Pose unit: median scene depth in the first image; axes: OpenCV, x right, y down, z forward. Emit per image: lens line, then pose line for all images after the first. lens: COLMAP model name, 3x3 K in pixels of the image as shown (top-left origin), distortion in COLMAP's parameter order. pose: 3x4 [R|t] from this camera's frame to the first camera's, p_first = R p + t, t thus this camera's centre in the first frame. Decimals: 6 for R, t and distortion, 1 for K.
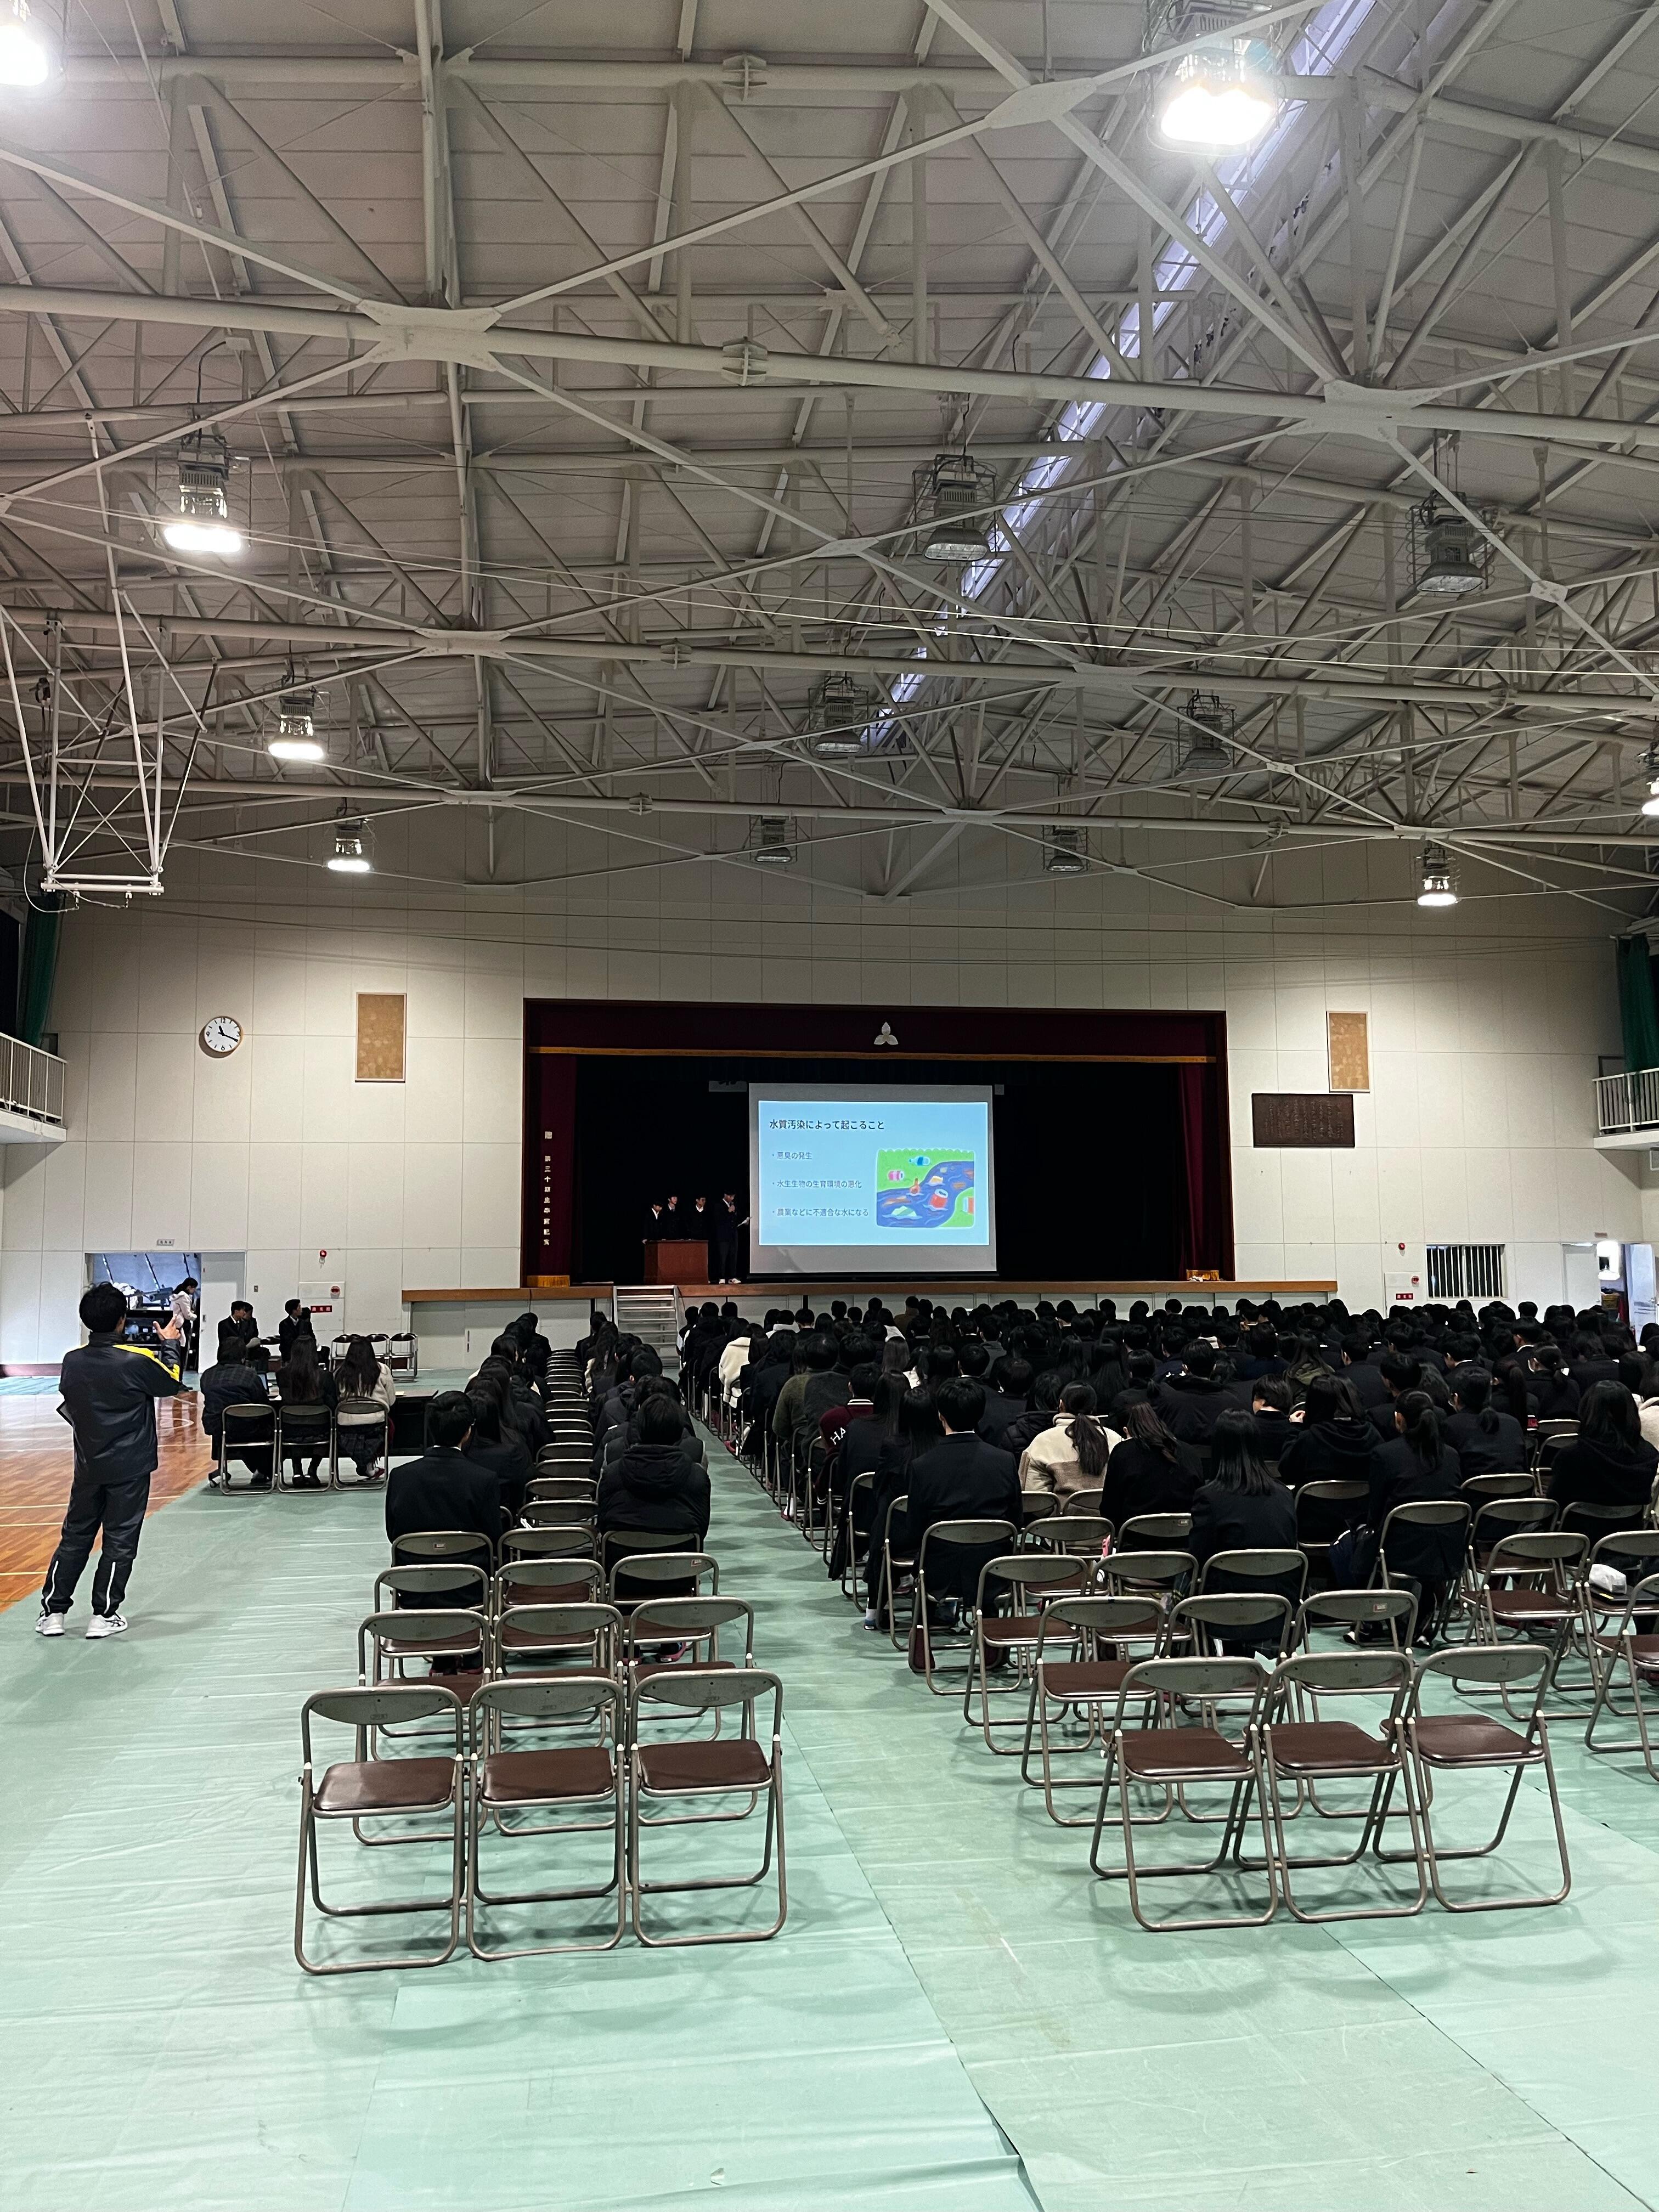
lens RADIAL K [[1658.6, 0, 818.8], [0, 1658.6, 1092.8], [0, 0, 1]] dist [0.049464, -0.046532]
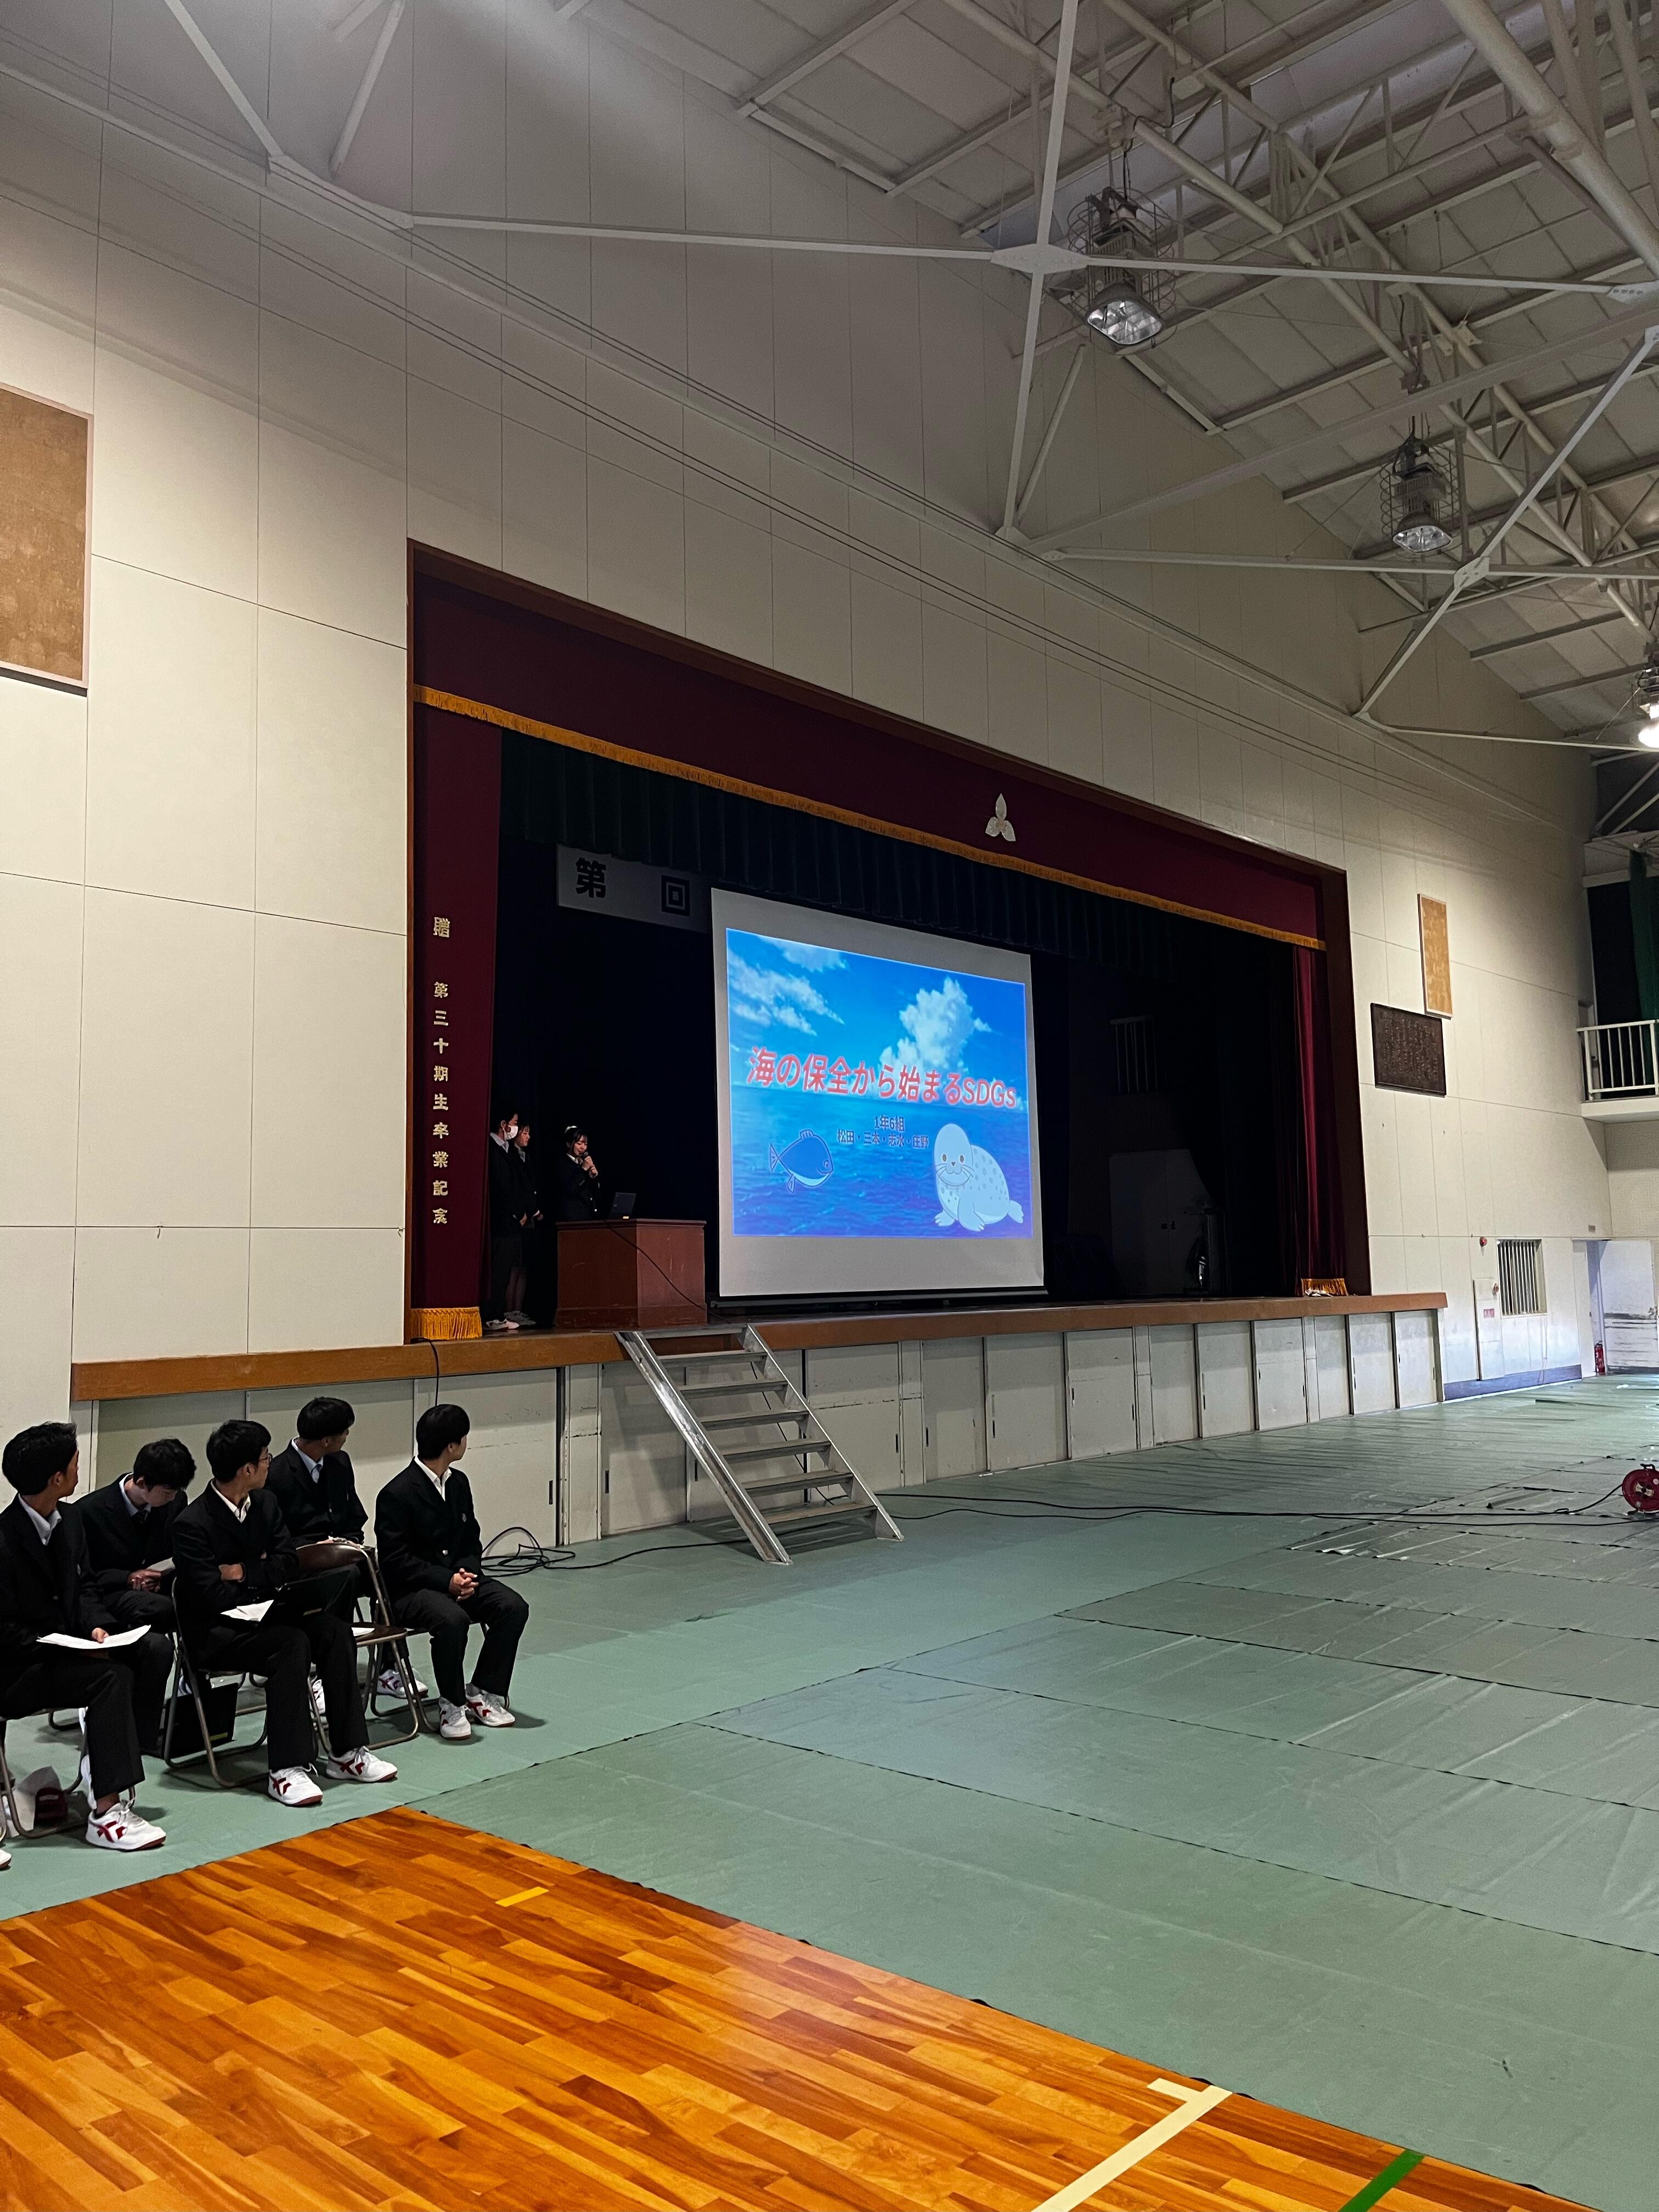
lens RADIAL K [[1658.6, 0, 818.8], [0, 1658.6, 1092.8], [0, 0, 1]] dist [0.049464, -0.046532]
pose [[0.802671, 0.055079, 0.593873, -0.471183], [-0.042032, 0.998475, -0.035795, 0.108146], [-0.594939, 0.003770, 0.803762, 0.982640]]
